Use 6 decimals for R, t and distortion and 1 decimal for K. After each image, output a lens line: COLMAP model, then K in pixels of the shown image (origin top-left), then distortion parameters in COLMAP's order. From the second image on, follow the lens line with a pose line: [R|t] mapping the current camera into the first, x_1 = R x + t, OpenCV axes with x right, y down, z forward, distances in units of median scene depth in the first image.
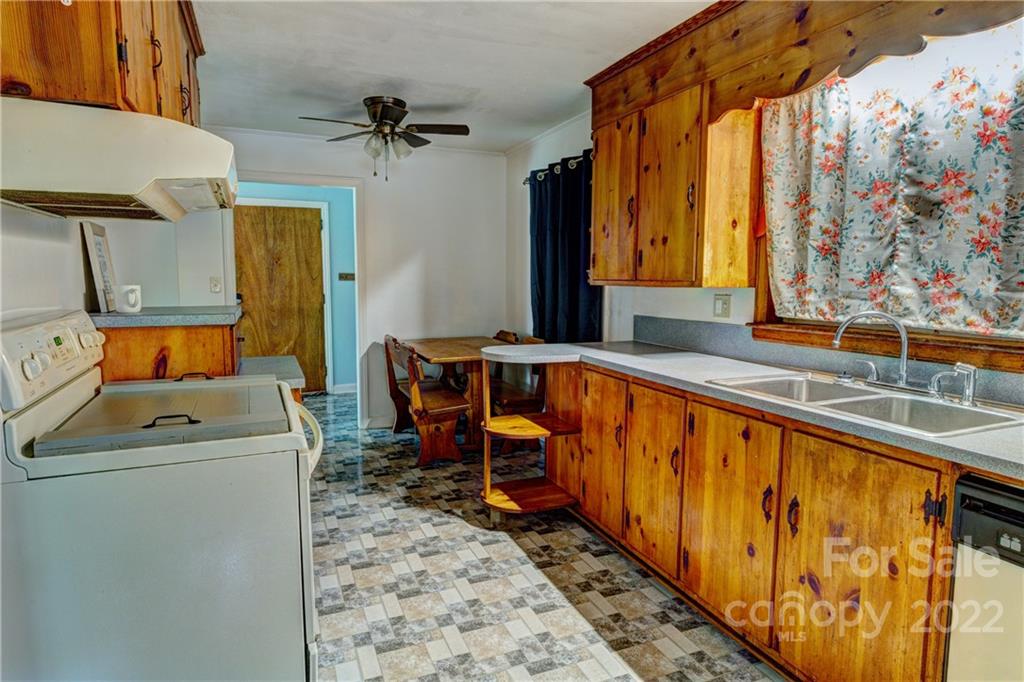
lens RADIAL K [[583.6, 0, 512.7], [0, 583.6, 337.3], [0, 0, 1]] dist [-0.000368, -0.000119]
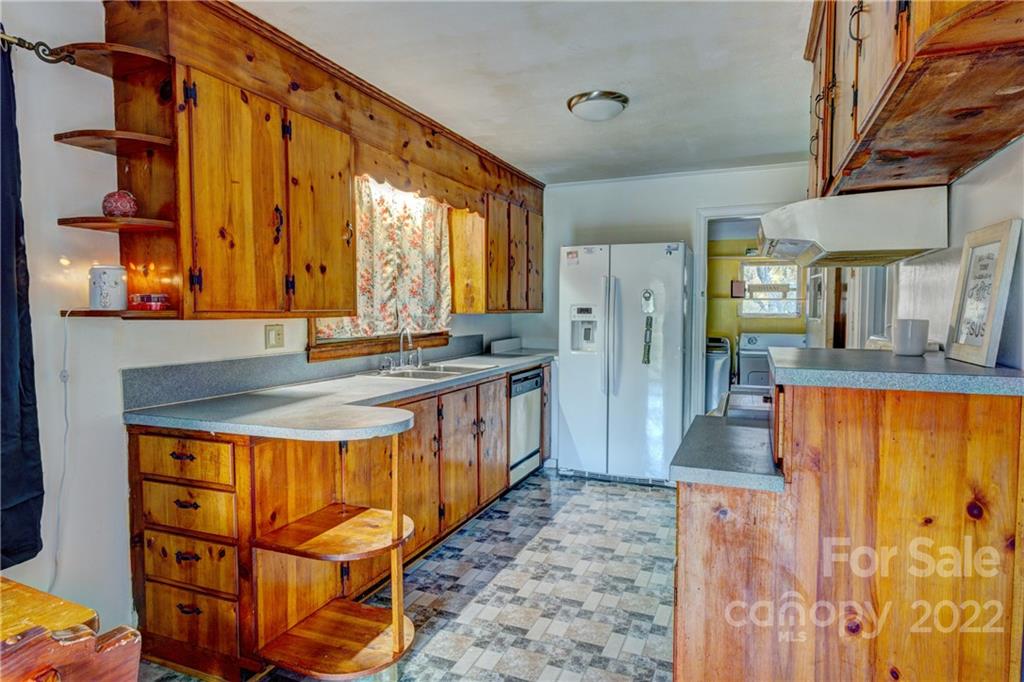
lens RADIAL K [[583.6, 0, 512.7], [0, 583.6, 337.3], [0, 0, 1]] dist [-0.000368, -0.000119]
pose [[-0.698908, -0.039662, 0.714111, -0.716538], [0.069266, 0.990014, 0.122777, -0.168176], [-0.711850, 0.135274, -0.689181, 1.616295]]
